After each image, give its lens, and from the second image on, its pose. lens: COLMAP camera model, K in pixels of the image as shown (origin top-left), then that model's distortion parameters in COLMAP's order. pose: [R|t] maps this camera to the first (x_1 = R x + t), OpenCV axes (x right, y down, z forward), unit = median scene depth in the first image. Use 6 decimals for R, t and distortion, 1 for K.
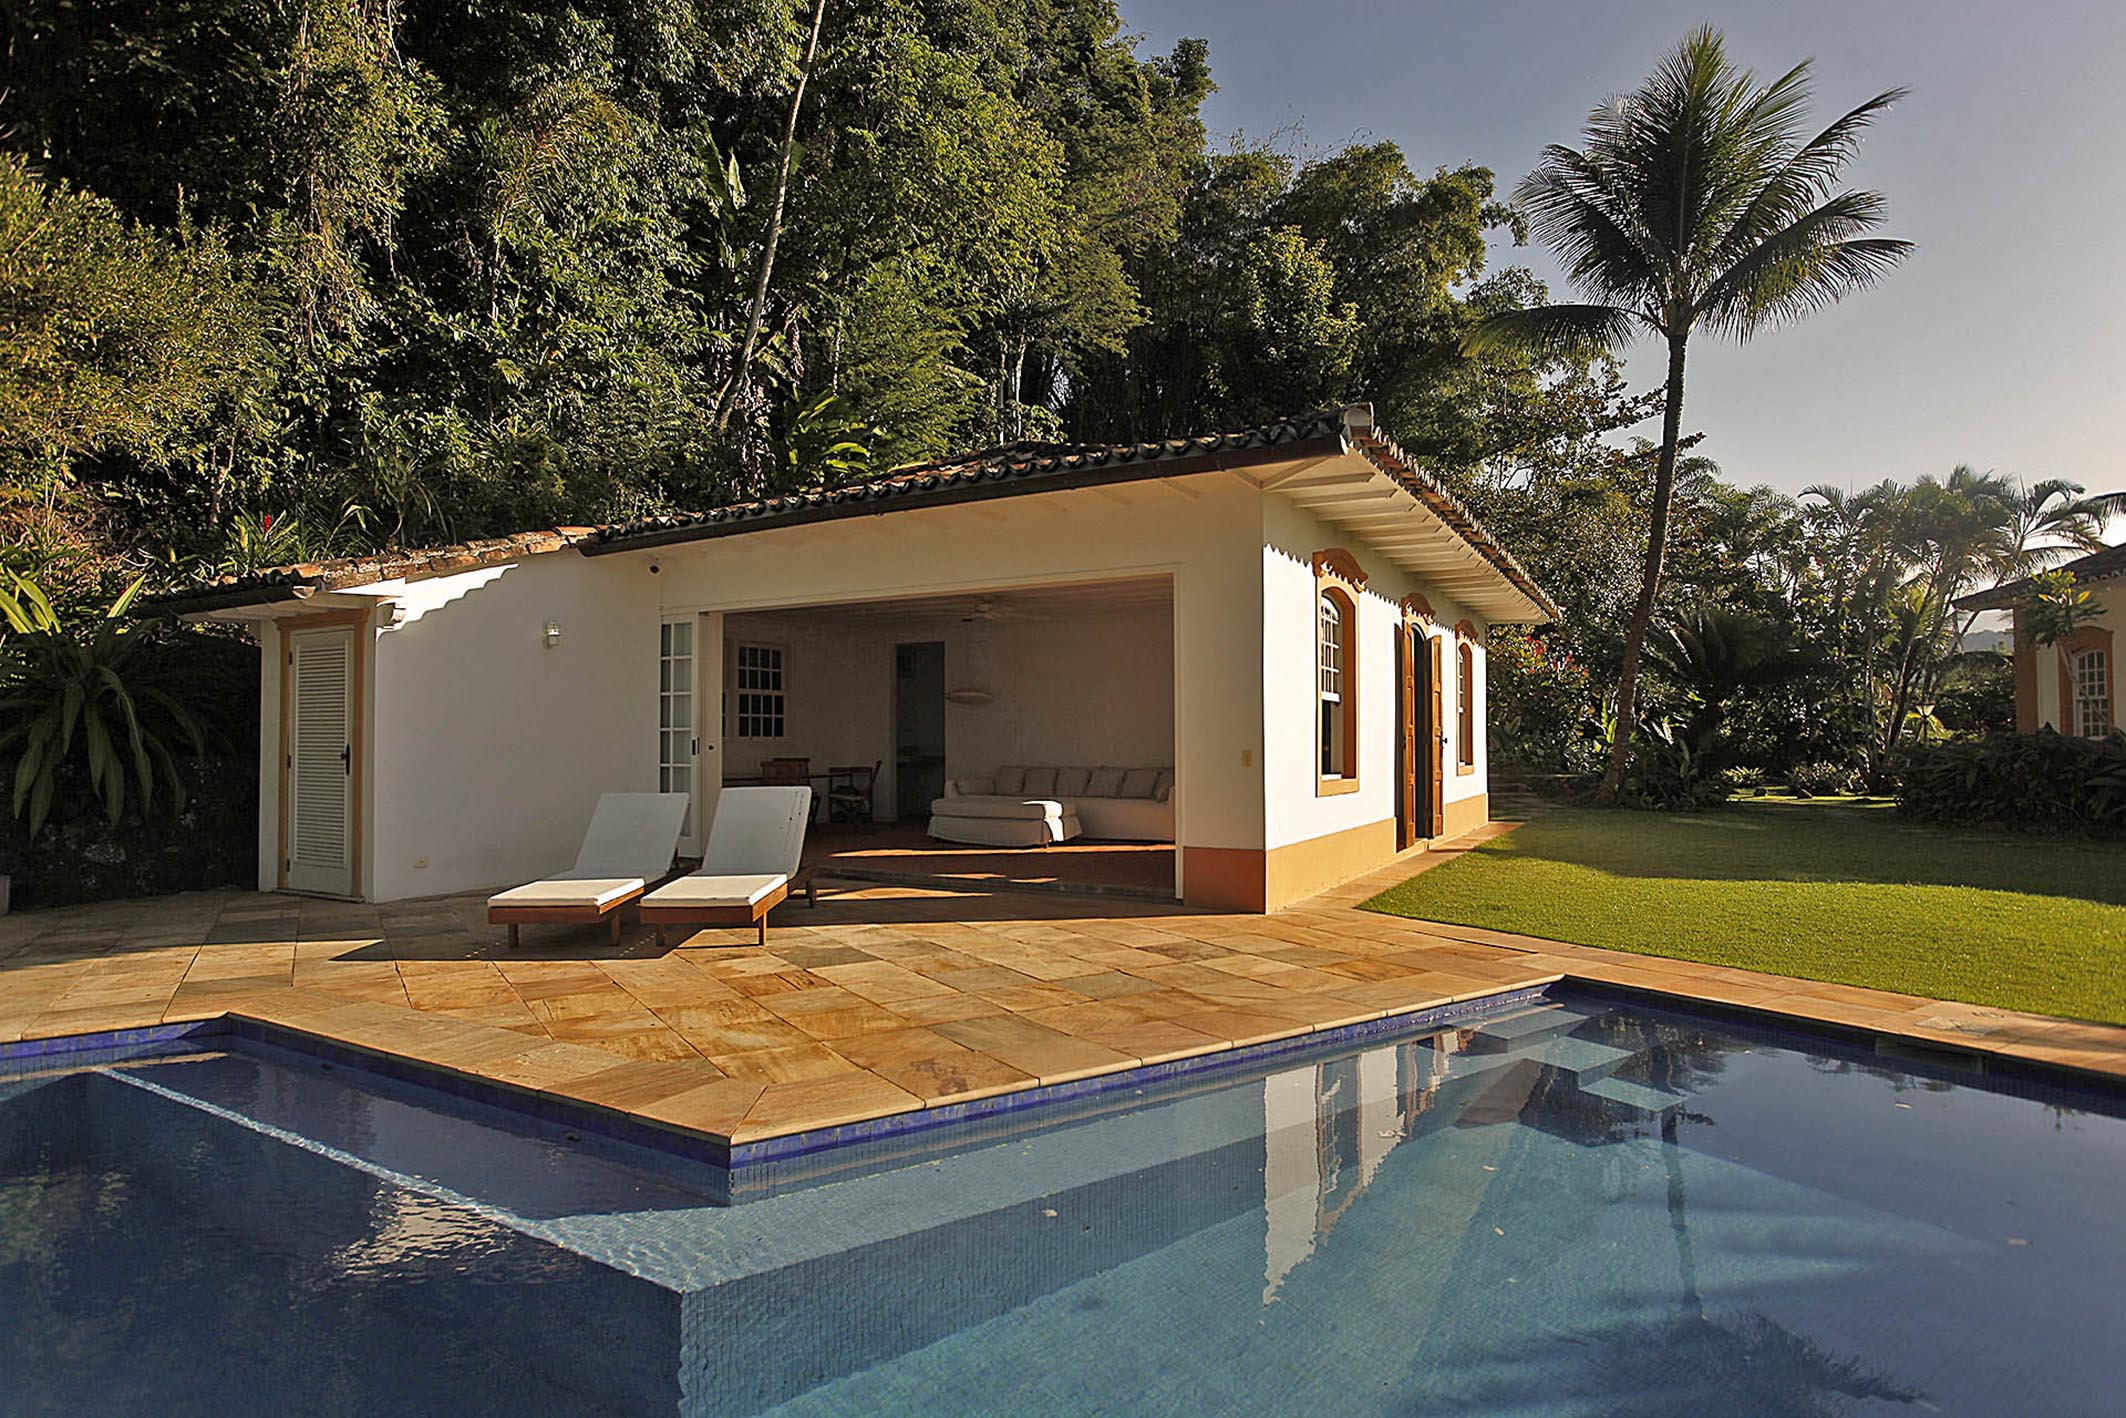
lens RADIAL K [[1151.4, 0, 1063.0], [0, 1151.4, 709.0], [0, 0, 1]] dist [-0.083712, 0.121798]
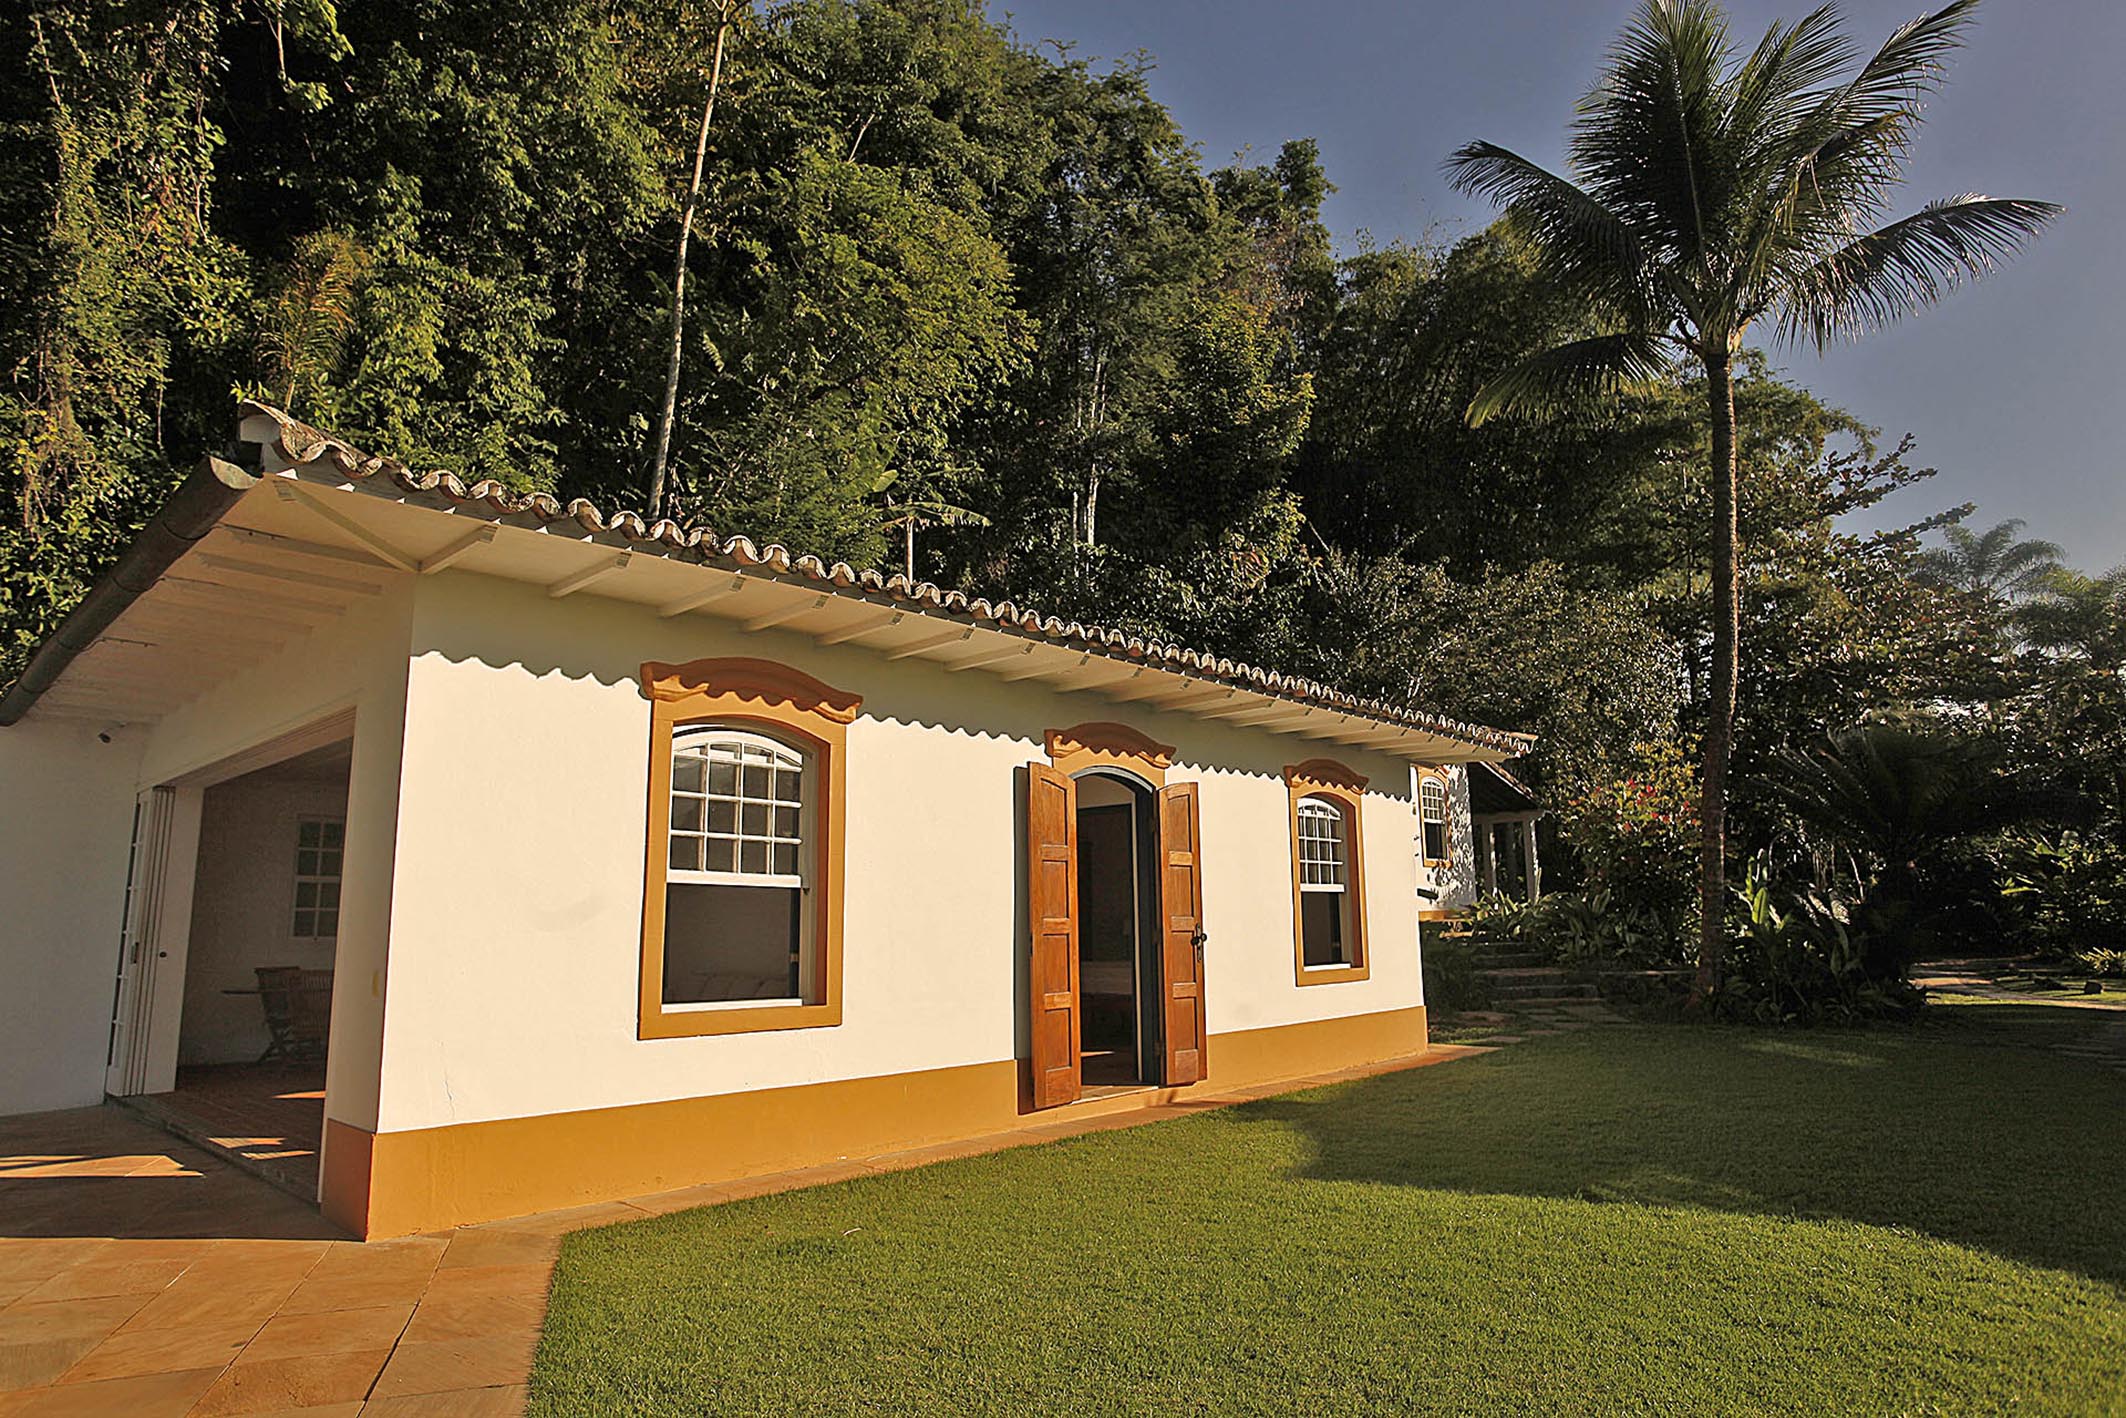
lens RADIAL K [[1219.1, 0, 1063.0], [0, 1219.1, 709.0], [0, 0, 1]] dist [-0.005855, -0.000584]
pose [[0.973099, -0.052728, -0.224273, 0.348312], [0.020045, 0.989144, -0.145579, -0.002139], [0.229515, 0.137167, 0.963591, 0.218713]]
